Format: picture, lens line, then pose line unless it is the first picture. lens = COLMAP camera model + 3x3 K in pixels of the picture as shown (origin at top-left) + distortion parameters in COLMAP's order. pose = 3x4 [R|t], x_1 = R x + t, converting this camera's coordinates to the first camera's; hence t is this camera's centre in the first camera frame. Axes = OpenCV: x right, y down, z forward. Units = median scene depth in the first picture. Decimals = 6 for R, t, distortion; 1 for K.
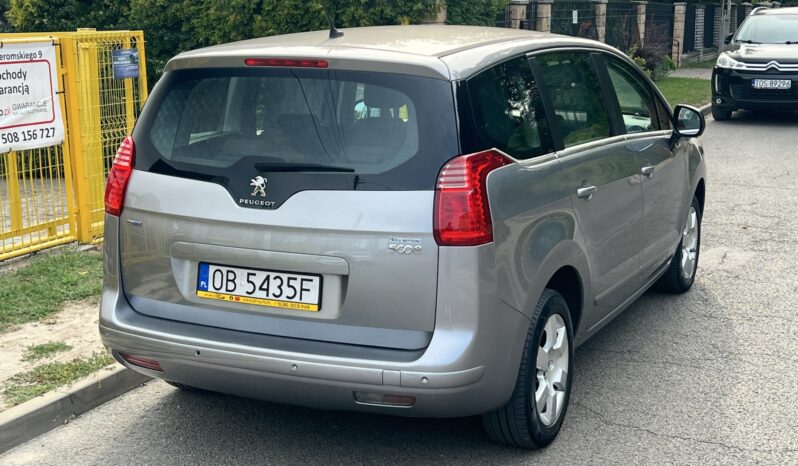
lens RADIAL K [[1121.8, 0, 399.0], [0, 1121.8, 233.0], [0, 0, 1]] dist [0.228673, -0.705042]
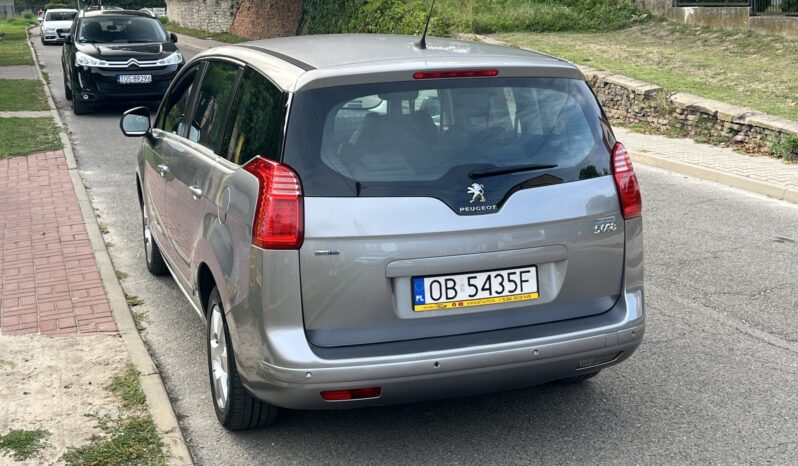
lens RADIAL K [[1022.8, 0, 397.3], [0, 1022.8, 223.5], [0, 0, 1]] dist [0.211068, -0.673386]
pose [[0.707218, -0.150674, 0.690753, -0.822963], [0.143351, 0.987292, 0.068590, -0.087590], [-0.692310, 0.050512, 0.719830, 0.357754]]
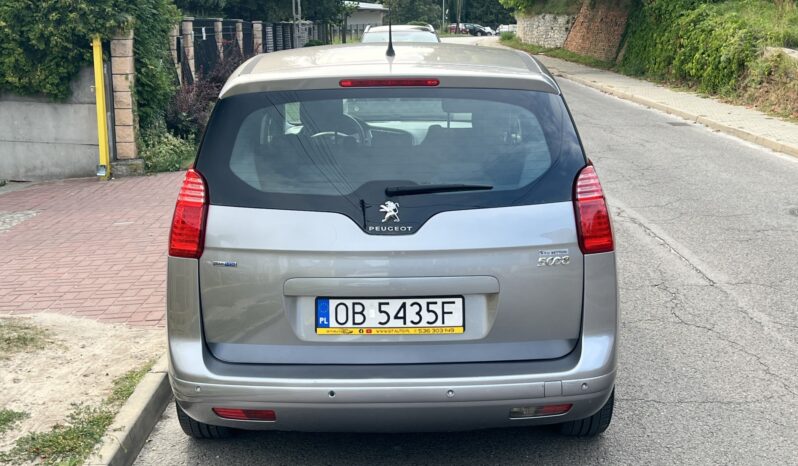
lens RADIAL K [[1022.8, 0, 397.3], [0, 1022.8, 223.5], [0, 0, 1]] dist [0.211068, -0.673386]
pose [[0.904972, -0.088281, 0.416211, -0.474336], [0.090808, 0.995773, 0.013764, -0.042152], [-0.415667, 0.025339, 0.909164, 0.197314]]
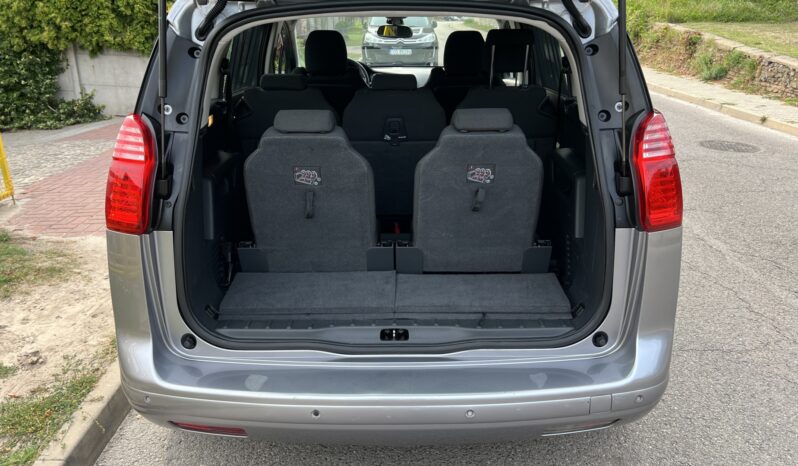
lens RADIAL K [[622.4, 0, 396.3], [0, 622.4, 231.0], [0, 0, 1]] dist [0.075349, -0.086932]
pose [[0.905667, -0.141484, 0.399686, -0.276136], [0.085553, 0.984272, 0.154563, -0.067022], [-0.415268, -0.105788, 0.903527, 0.631762]]
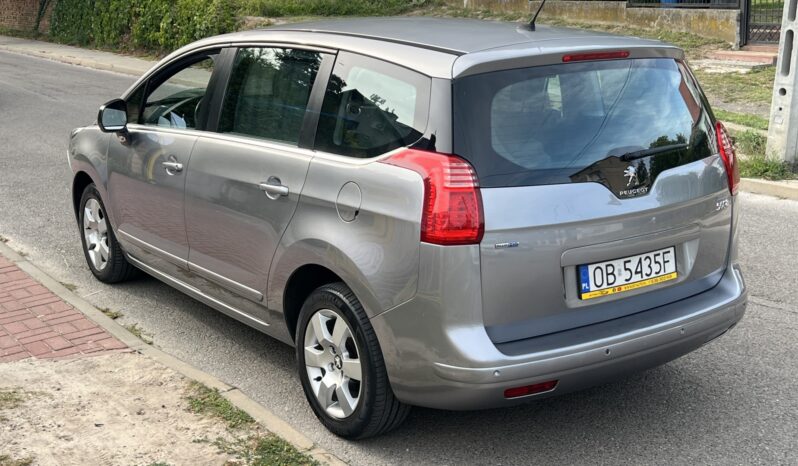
lens RADIAL K [[1022.8, 0, 397.3], [0, 1022.8, 223.5], [0, 0, 1]] dist [0.211068, -0.673386]
pose [[0.491336, -0.195635, 0.848715, -1.025737], [0.171572, 0.977094, 0.125901, -0.152374], [-0.853904, 0.083756, 0.513646, 0.684288]]
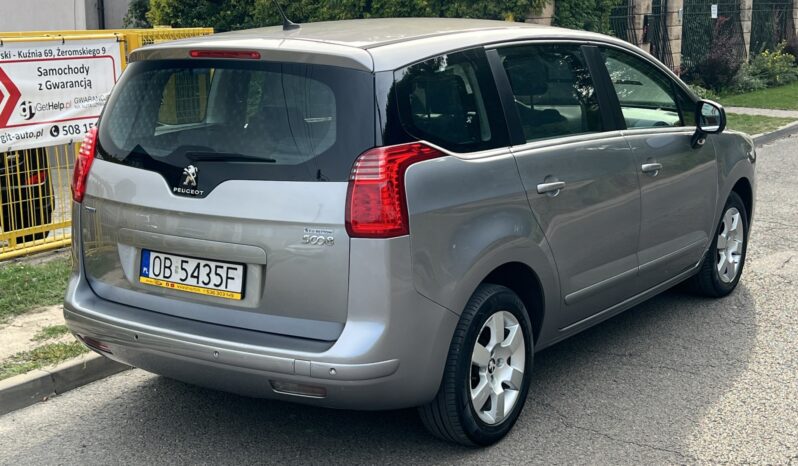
lens RADIAL K [[1121.8, 0, 399.0], [0, 1121.8, 233.0], [0, 0, 1]] dist [0.228673, -0.705042]
pose [[0.987499, 0.022639, -0.155989, 0.217810], [-0.022495, 0.999743, 0.002689, 0.003570], [0.156010, 0.000853, 0.987755, 0.019545]]
